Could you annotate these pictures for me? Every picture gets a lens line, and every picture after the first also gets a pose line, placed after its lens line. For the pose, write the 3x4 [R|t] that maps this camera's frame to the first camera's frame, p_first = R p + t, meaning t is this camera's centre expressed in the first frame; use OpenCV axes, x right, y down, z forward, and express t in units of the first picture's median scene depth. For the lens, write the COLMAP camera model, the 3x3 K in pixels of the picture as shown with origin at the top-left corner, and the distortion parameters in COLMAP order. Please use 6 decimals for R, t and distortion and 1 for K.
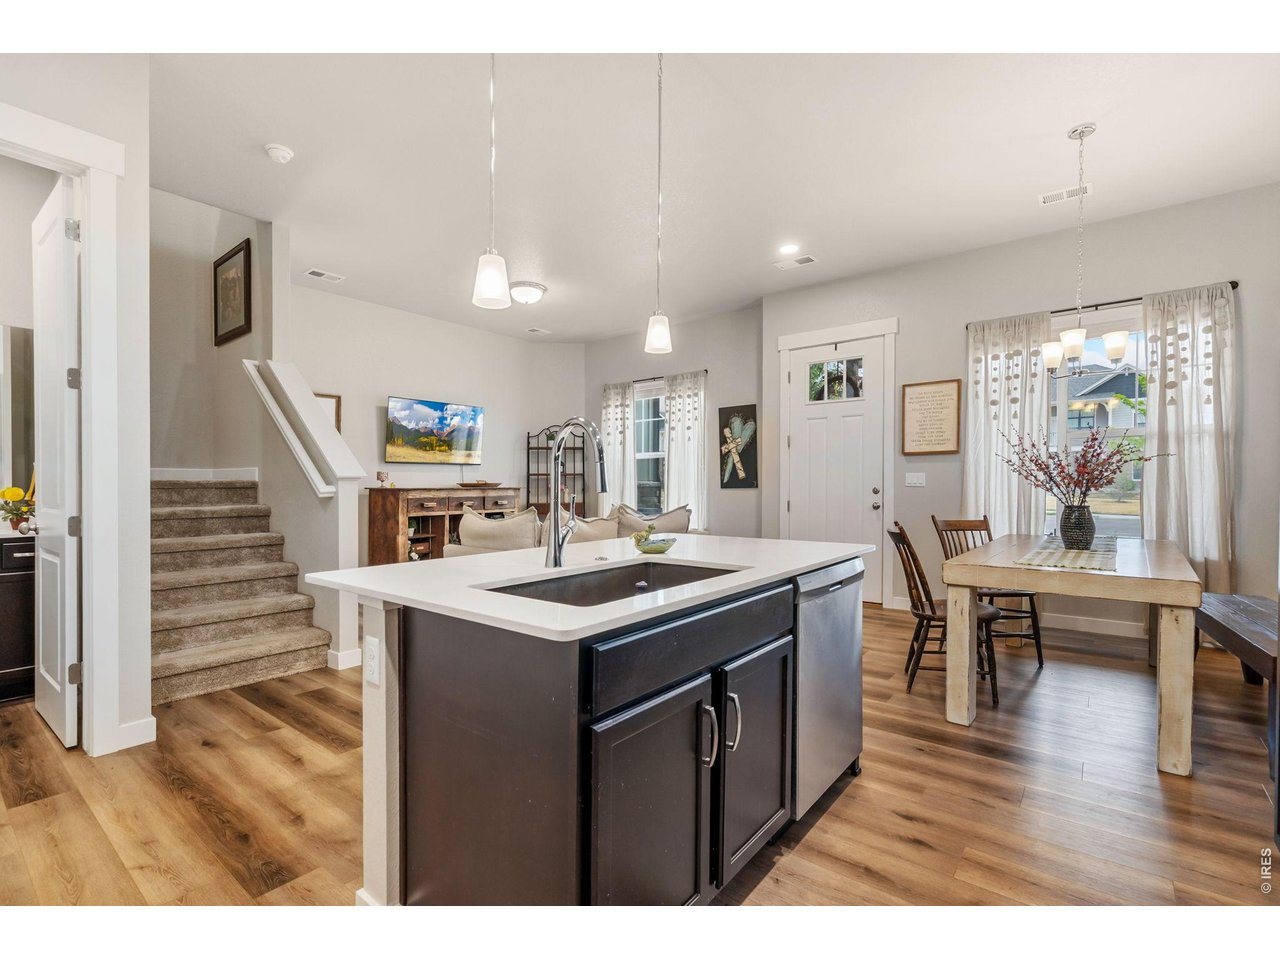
lens RADIAL K [[590.1, 0, 640.0], [0, 590.1, 480.0], [0, 0, 1]] dist [-0.000477, -0.000019]
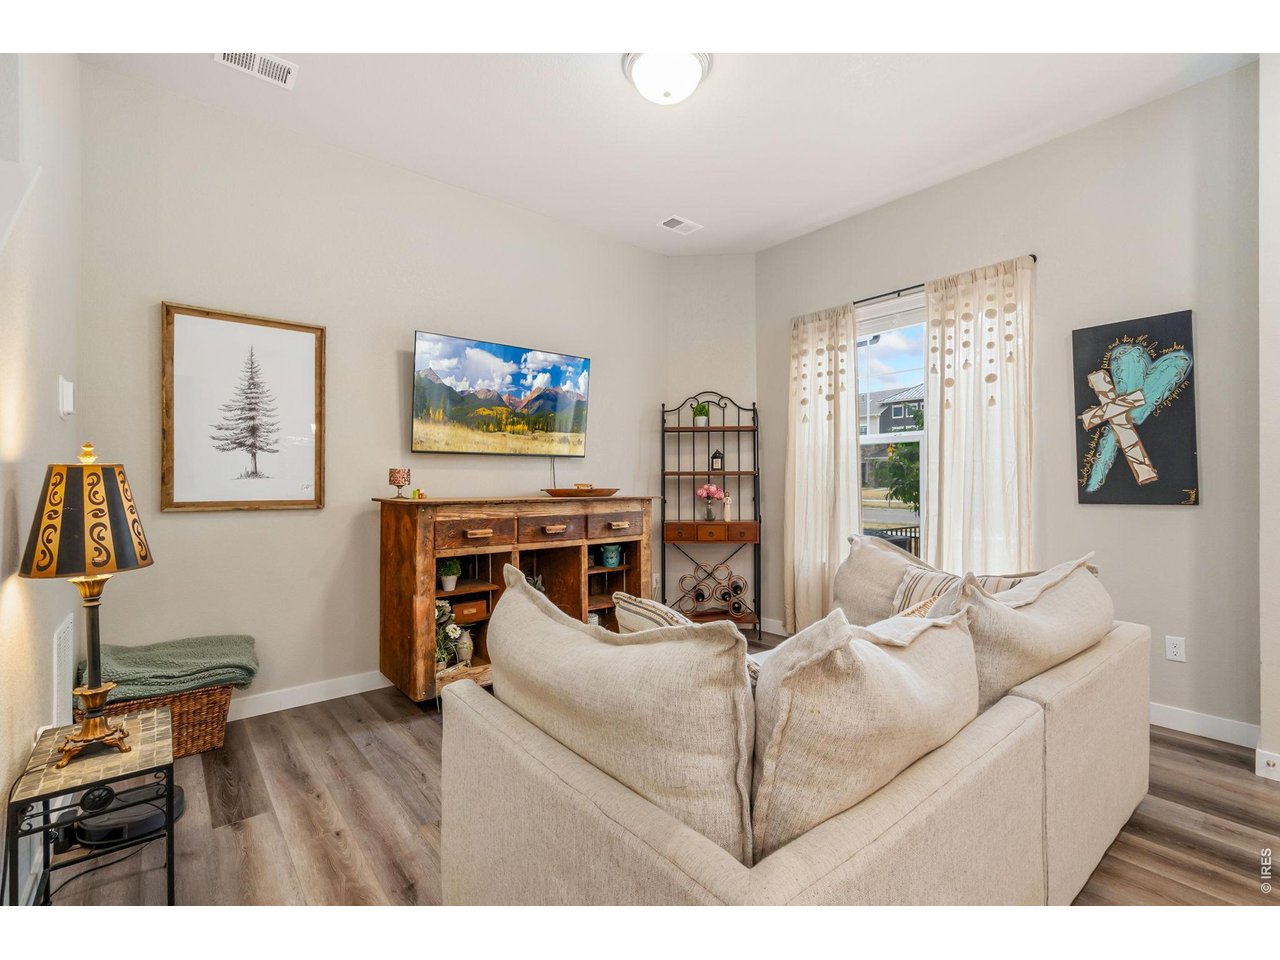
lens RADIAL K [[590.1, 0, 640.0], [0, 590.1, 480.0], [0, 0, 1]] dist [-0.000477, -0.000019]
pose [[0.978462, 0.002116, -0.206417, -0.102450], [-0.001110, 0.999987, 0.004990, -0.006294], [0.206425, -0.004653, 0.978451, 0.470541]]
